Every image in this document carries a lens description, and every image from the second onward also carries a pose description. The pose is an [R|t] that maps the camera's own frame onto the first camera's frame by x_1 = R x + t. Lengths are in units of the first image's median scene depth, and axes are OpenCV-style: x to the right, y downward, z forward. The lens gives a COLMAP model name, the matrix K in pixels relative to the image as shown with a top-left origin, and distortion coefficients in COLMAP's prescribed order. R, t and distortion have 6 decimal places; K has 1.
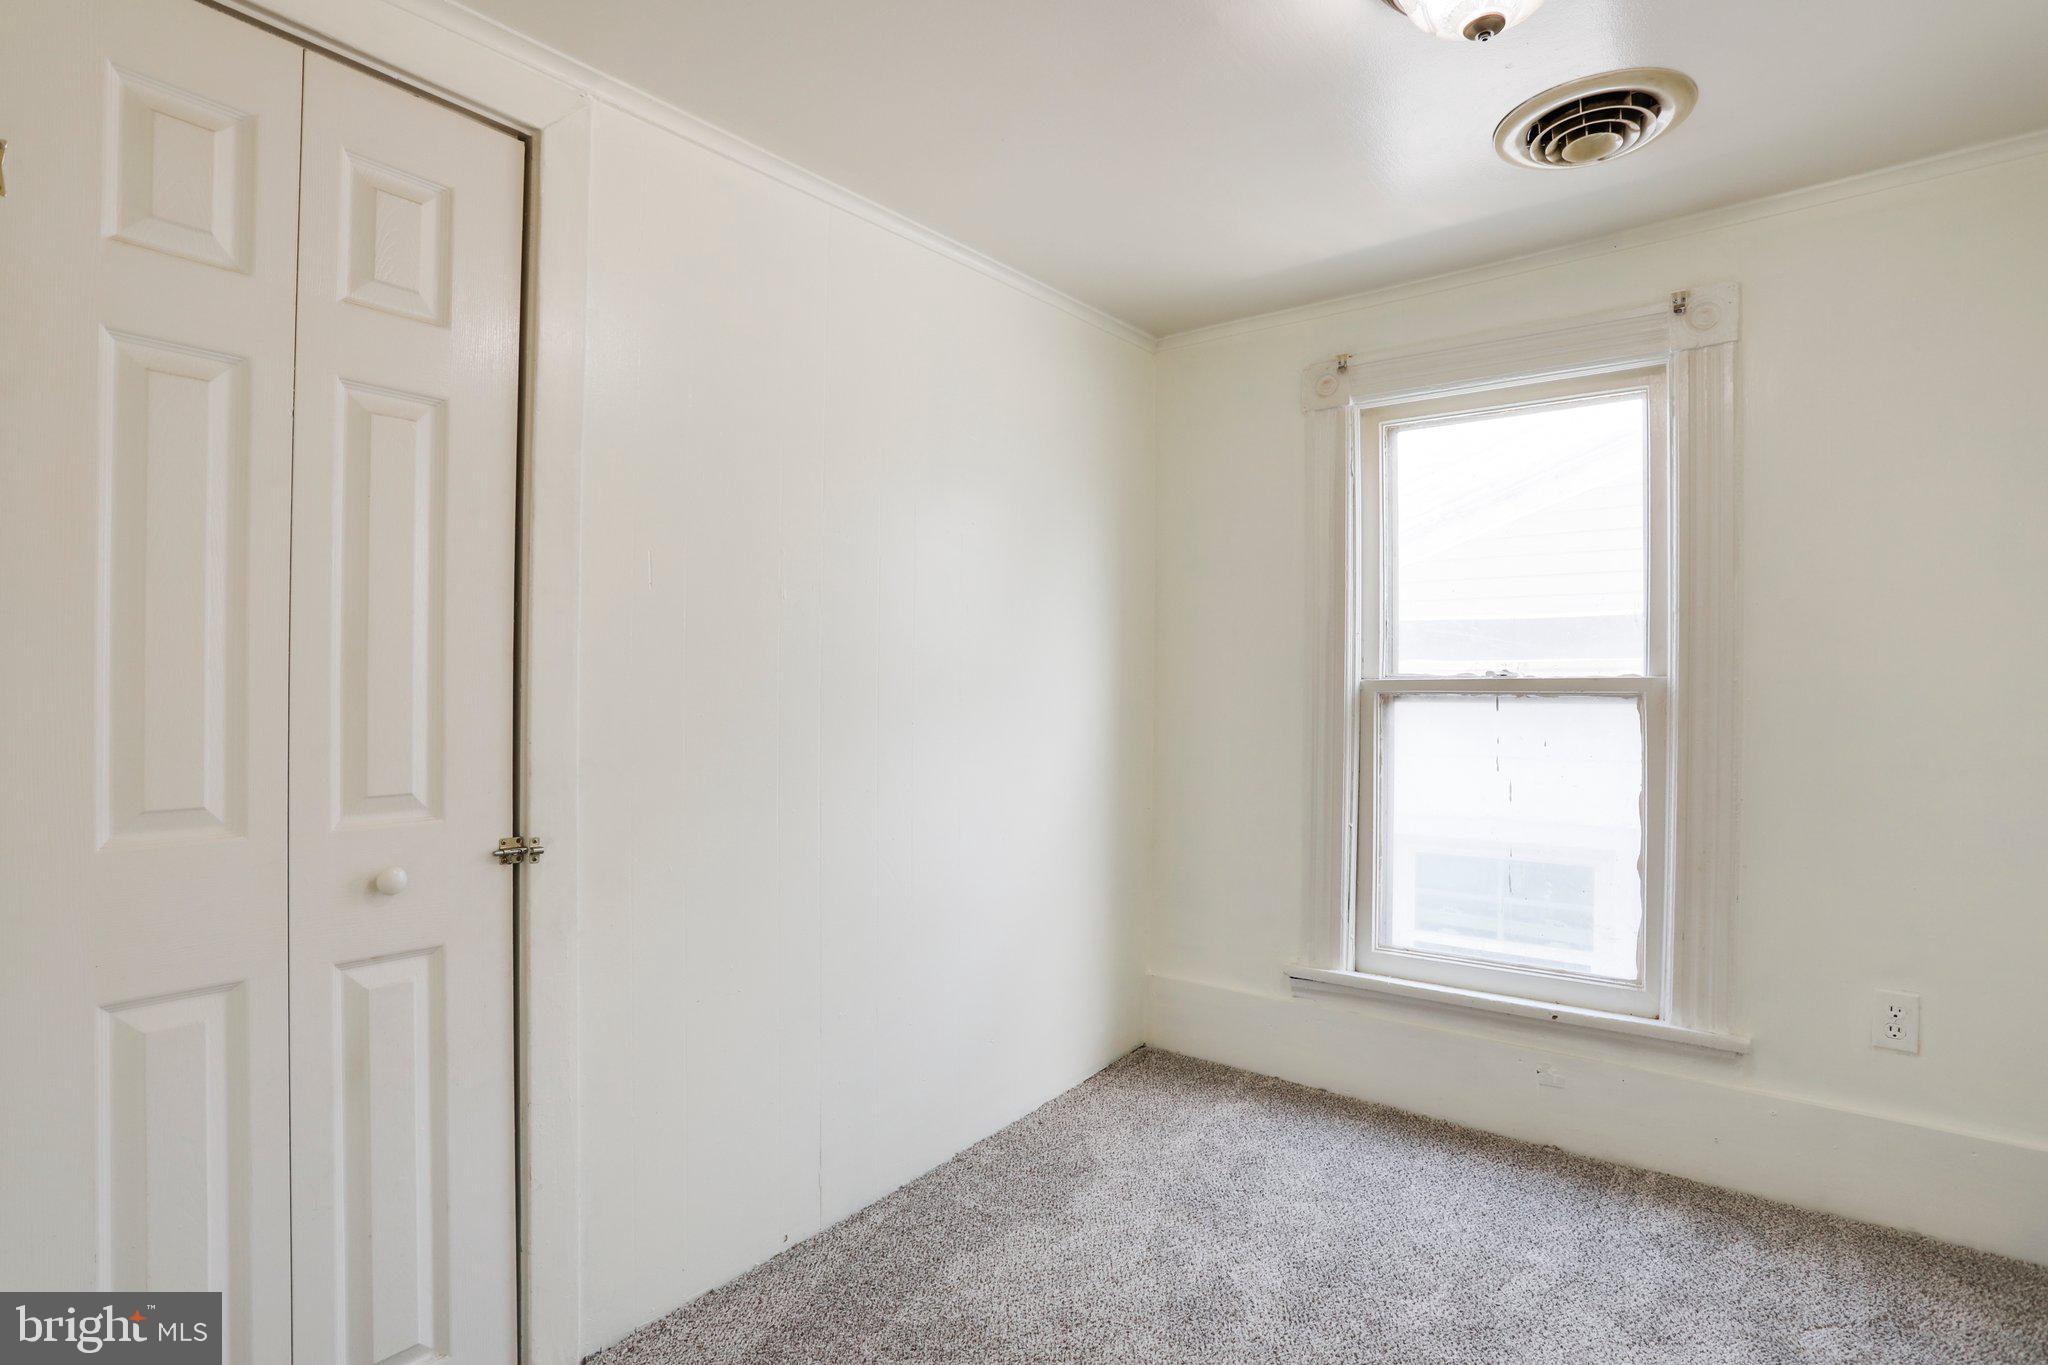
lens RADIAL K [[1034.6, 0, 1027.9], [0, 1034.6, 710.5], [0, 0, 1]] dist [-0.049813, 0.020057]
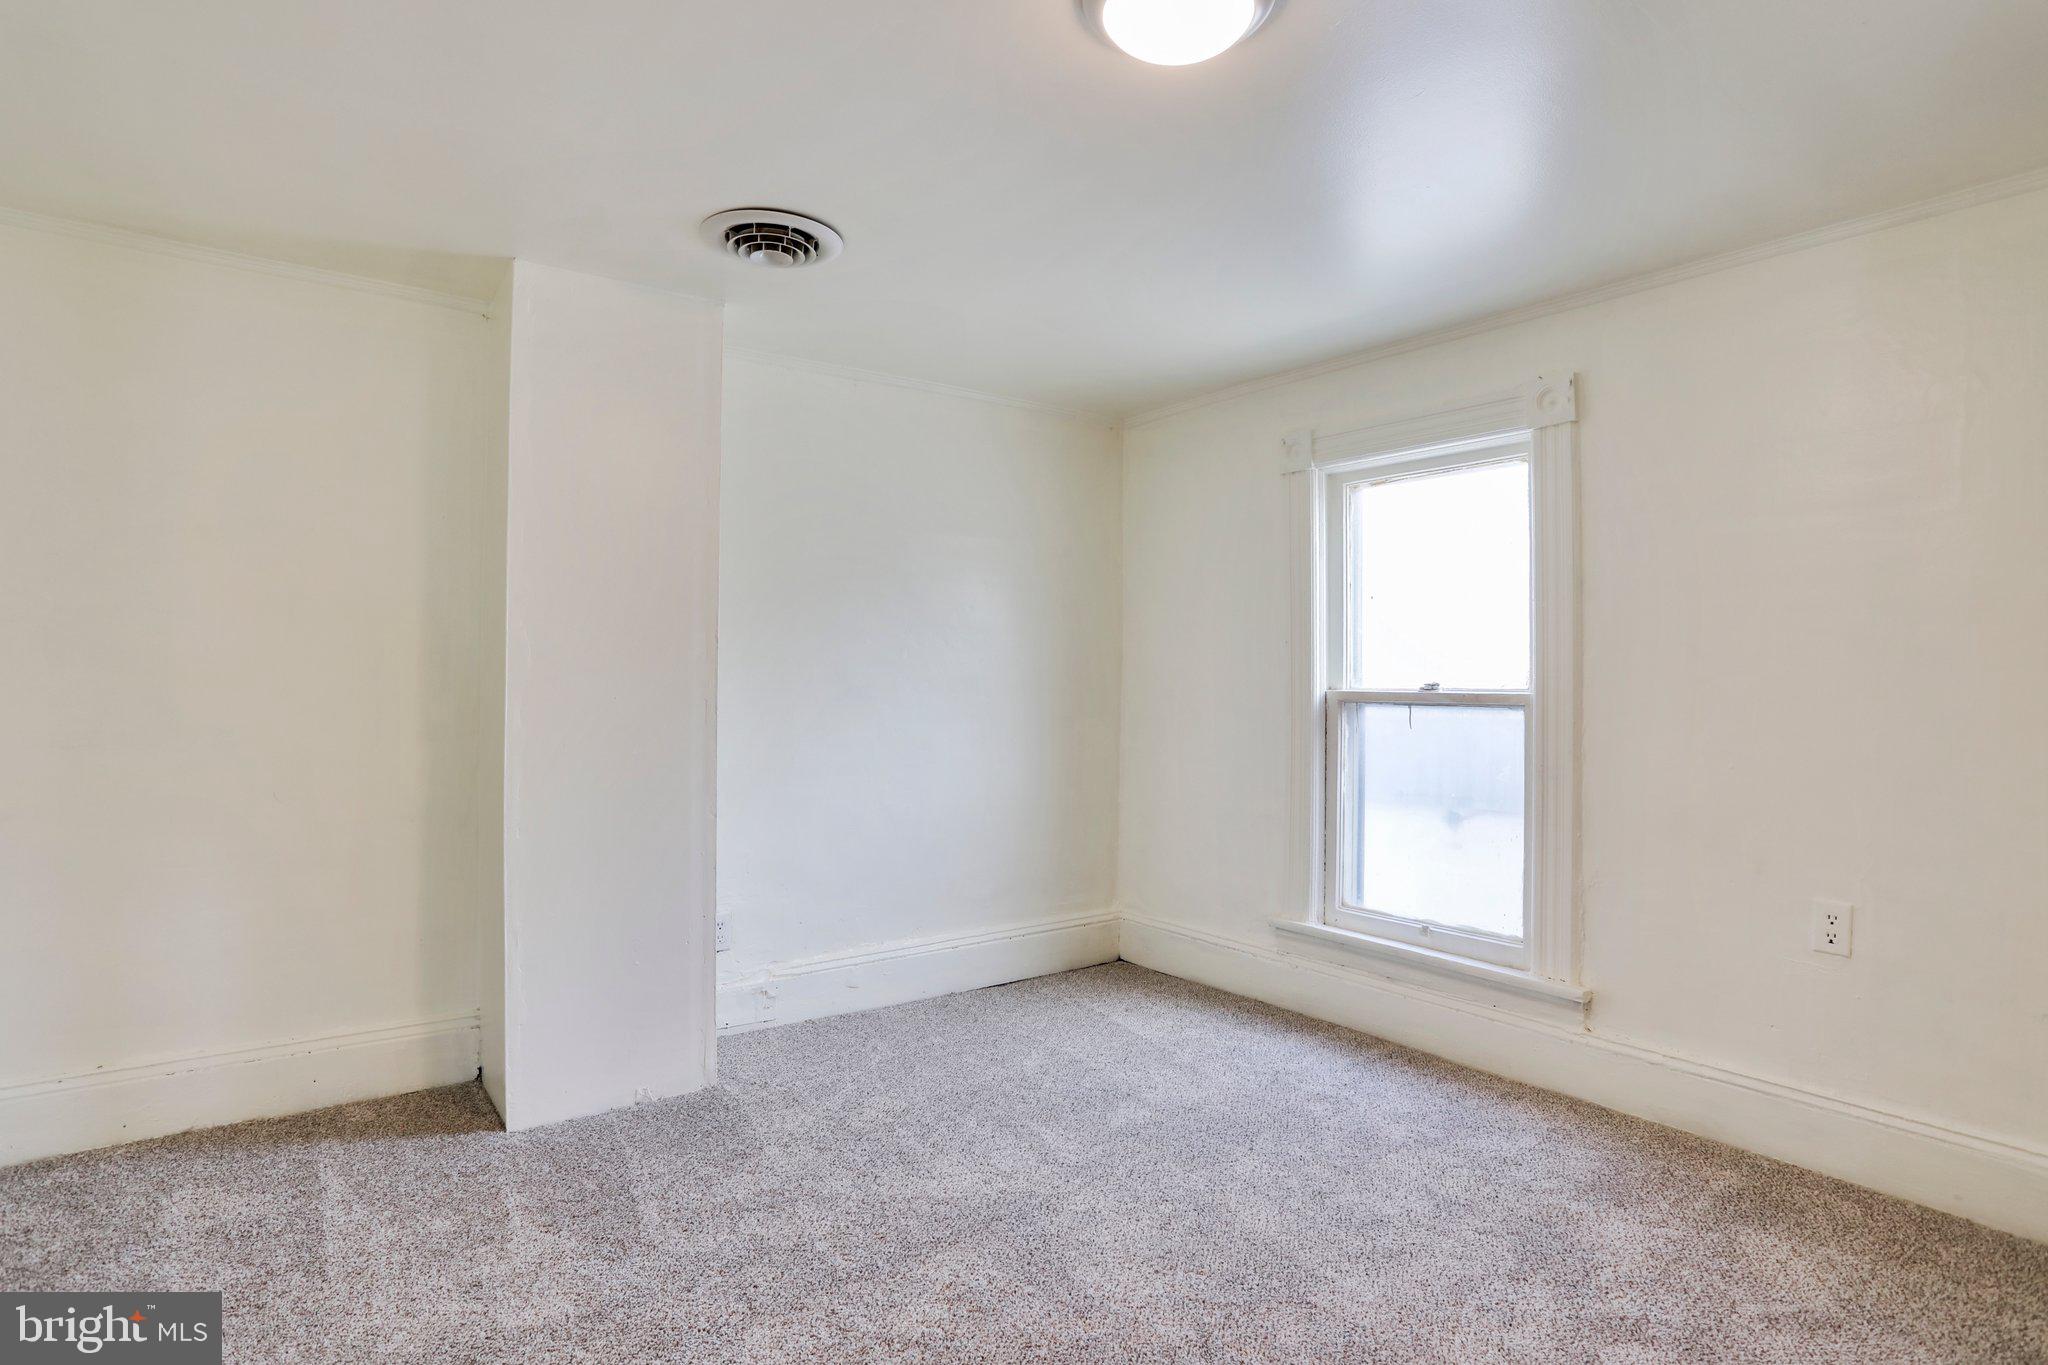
lens RADIAL K [[1034.6, 0, 1027.9], [0, 1034.6, 710.5], [0, 0, 1]] dist [-0.049813, 0.020057]
pose [[0.971048, 0.011013, -0.238628, 0.286531], [-0.011479, 0.999934, -0.000565, -0.000919], [0.238606, 0.003288, 0.971111, -0.320083]]
